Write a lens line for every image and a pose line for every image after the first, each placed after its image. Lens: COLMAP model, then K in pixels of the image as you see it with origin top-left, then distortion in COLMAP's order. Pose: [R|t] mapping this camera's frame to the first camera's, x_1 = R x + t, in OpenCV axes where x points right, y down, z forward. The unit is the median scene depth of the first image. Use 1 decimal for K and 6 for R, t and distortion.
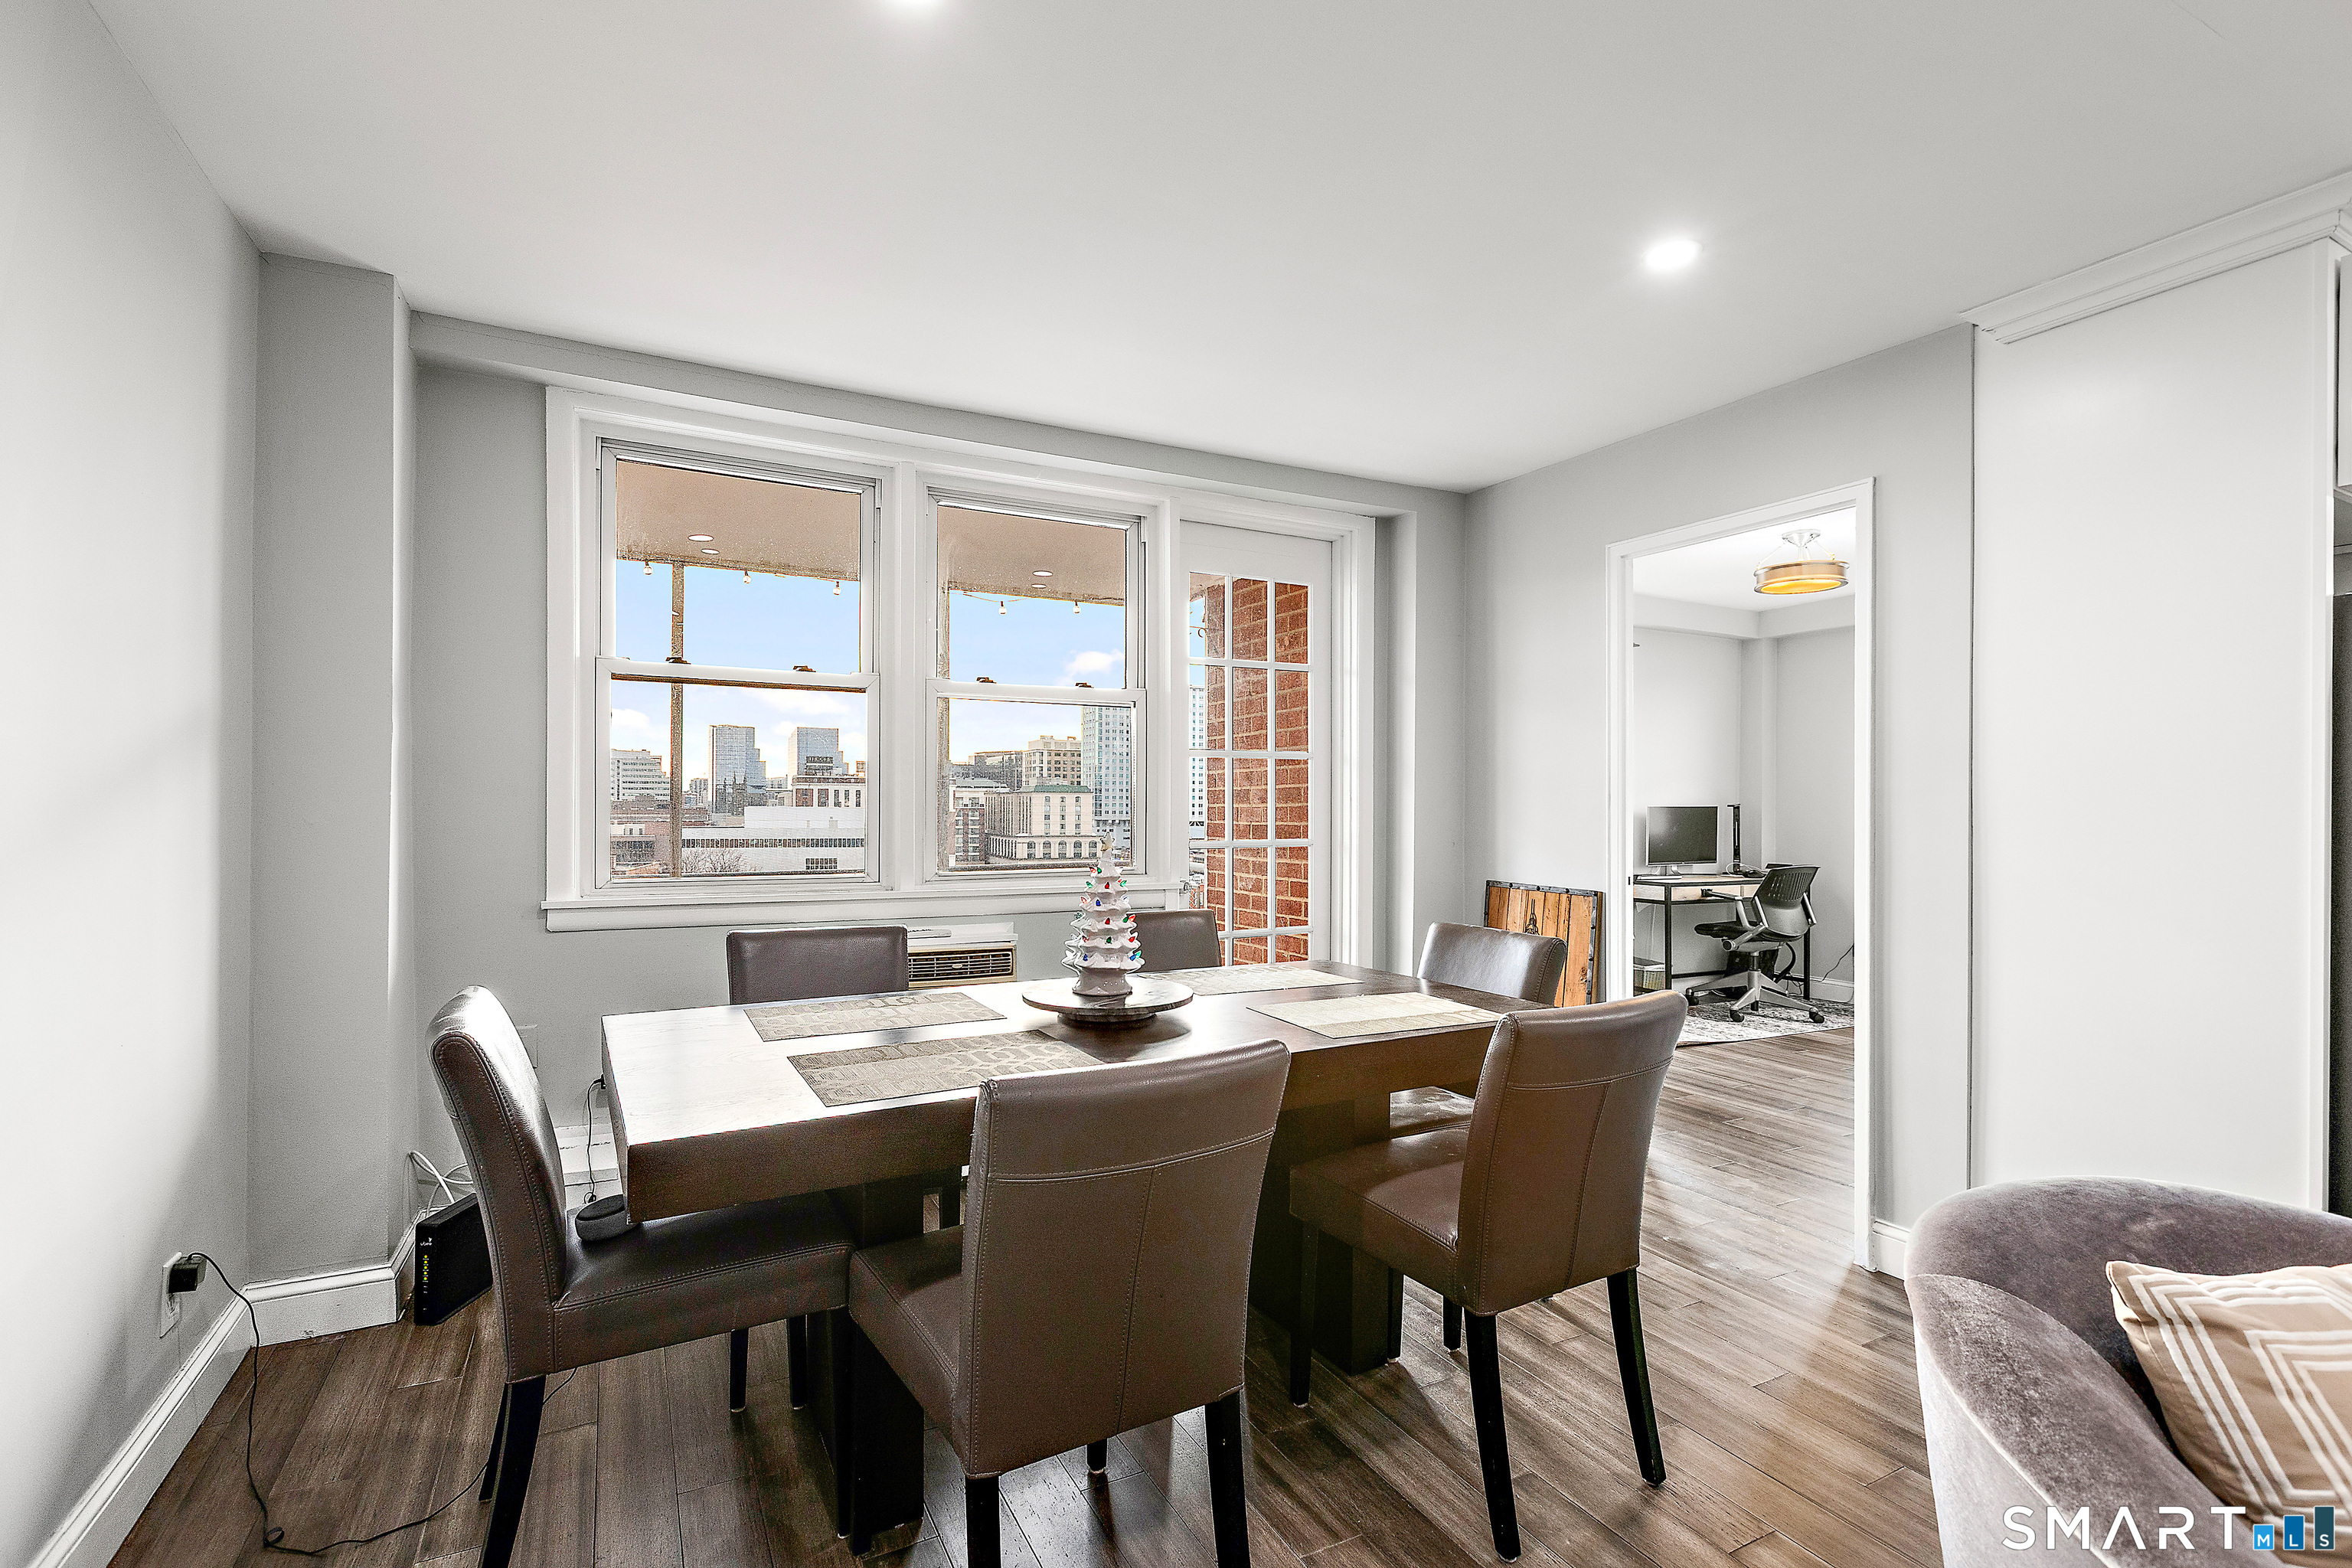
lens RADIAL K [[1067.5, 0, 1169.3], [0, 1067.5, 804.5], [0, 0, 1]] dist [0.002128, 0.000482]
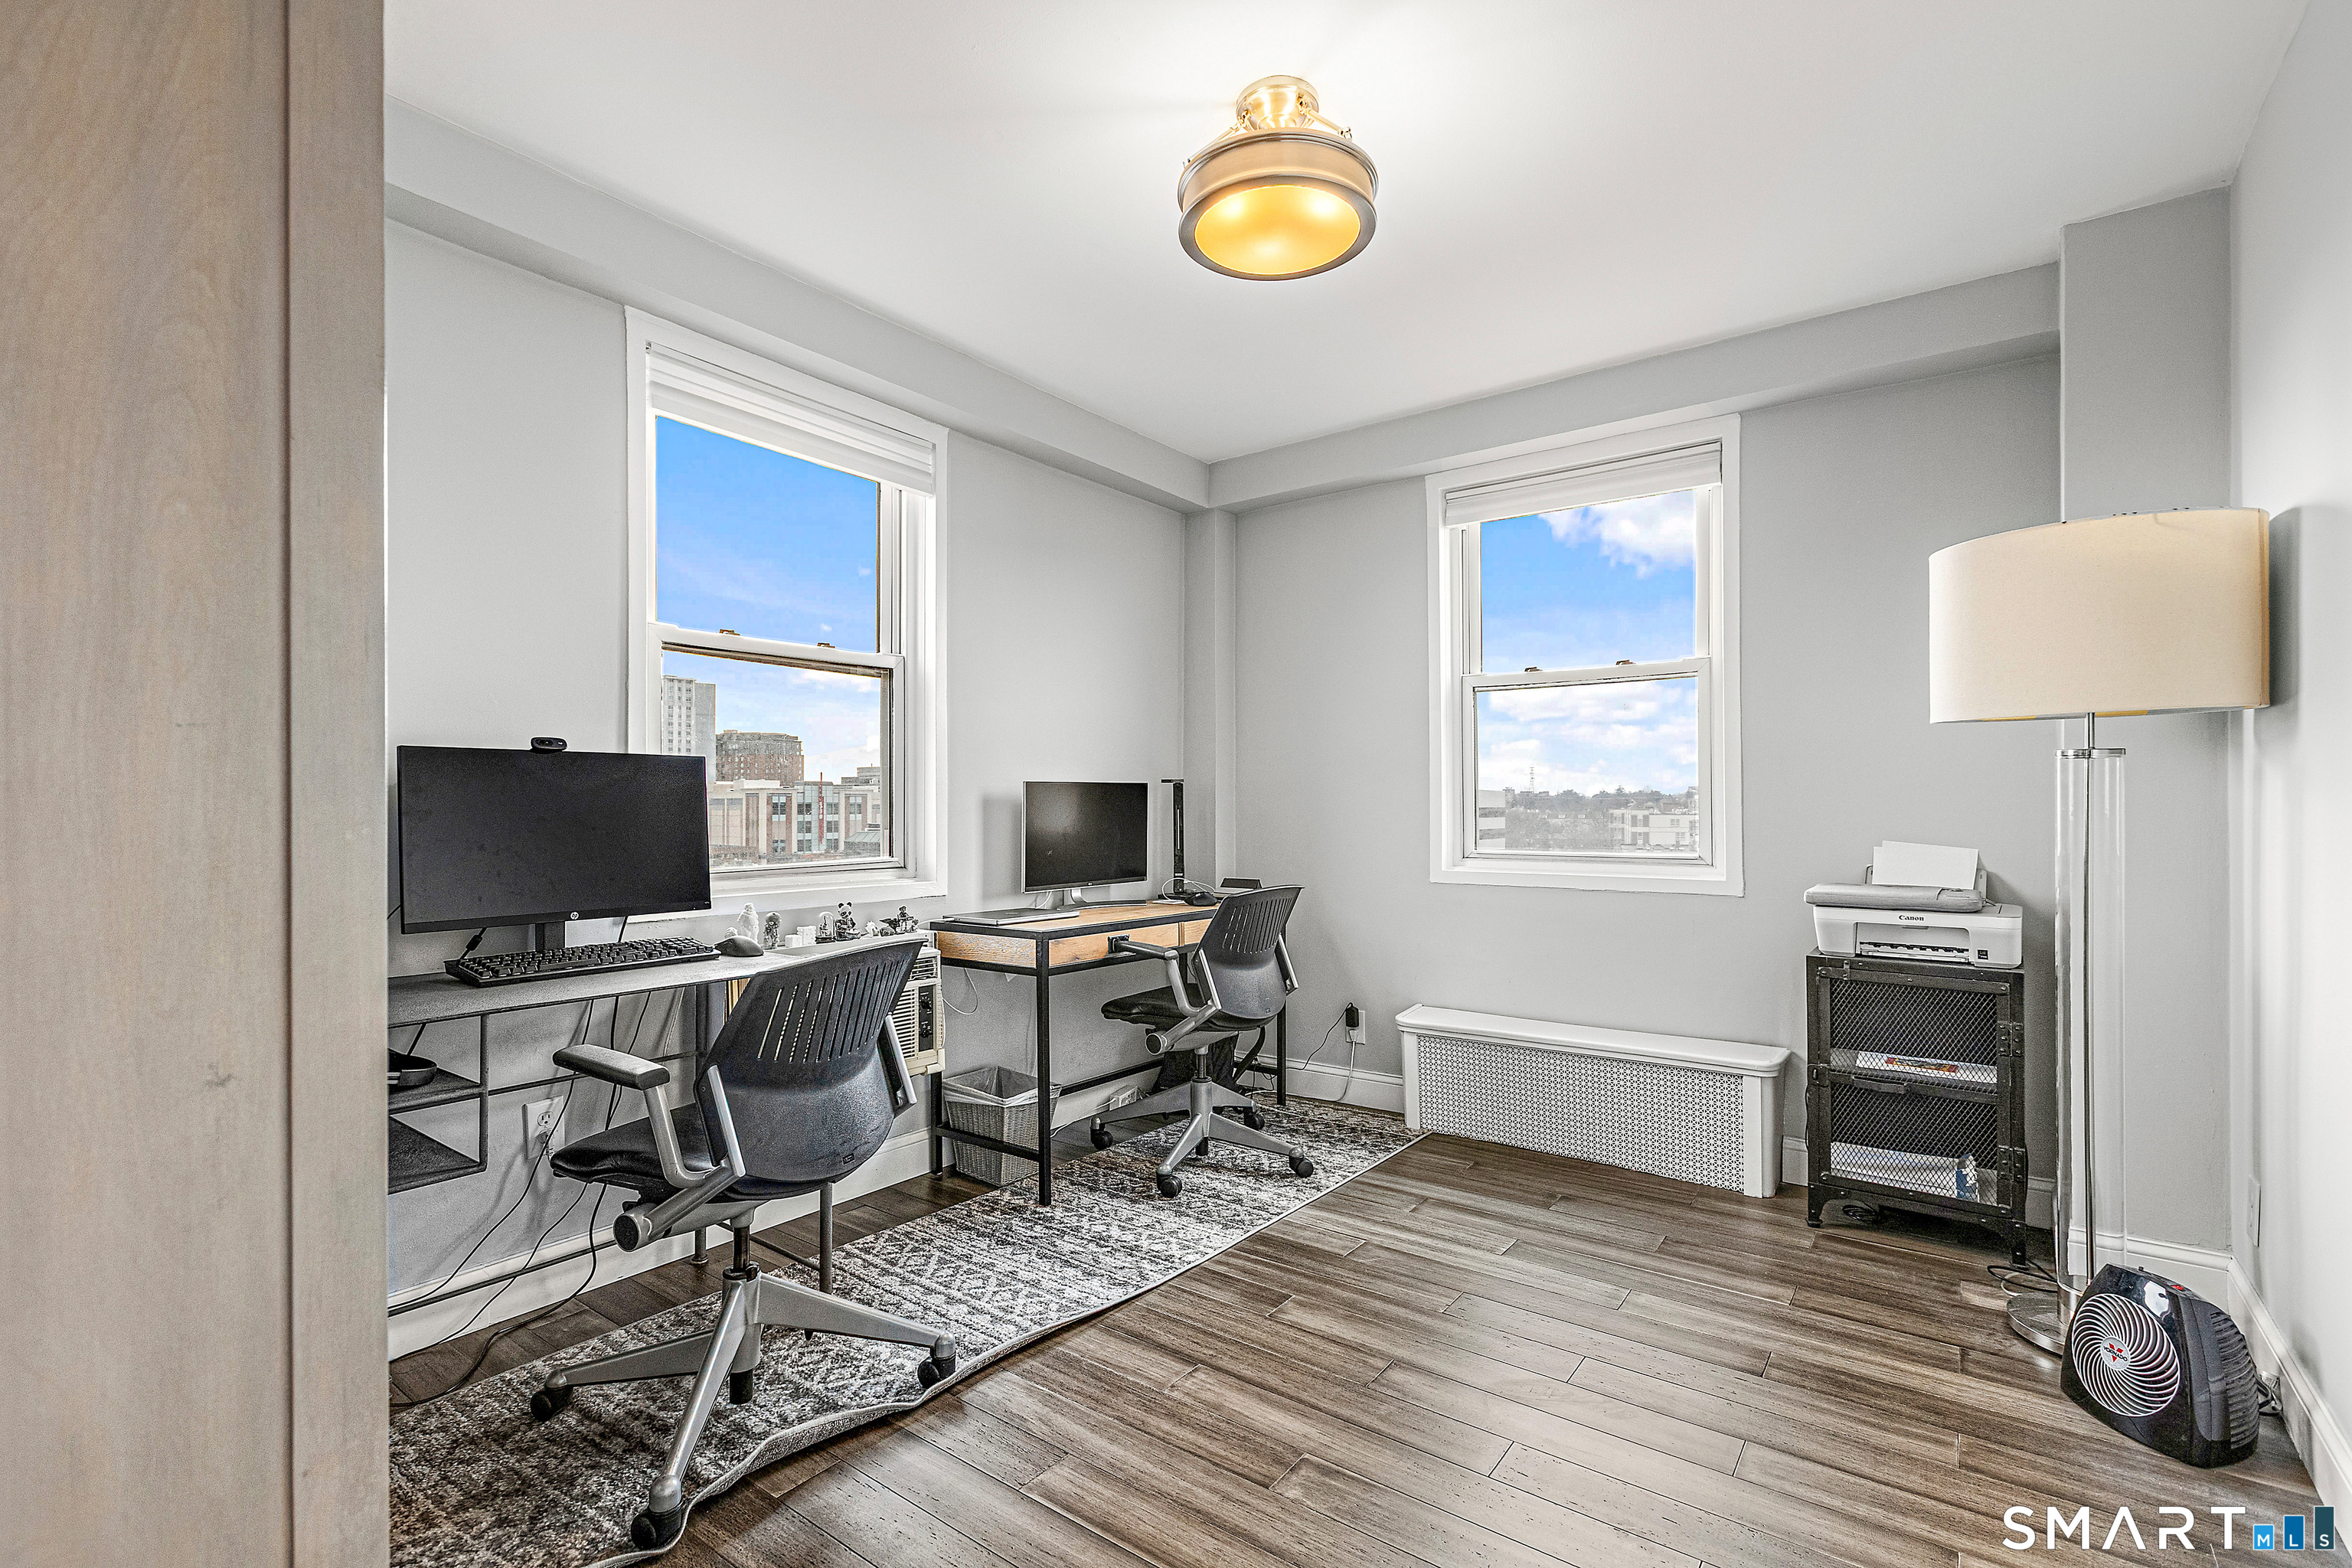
lens RADIAL K [[1067.5, 0, 1169.3], [0, 1067.5, 804.5], [0, 0, 1]] dist [0.002128, 0.000482]
pose [[0.901111, -0.005182, 0.433557, 0.298247], [0.005901, 0.999983, -0.000313, 0.015205], [-0.433548, 0.002840, 0.901126, 0.517237]]
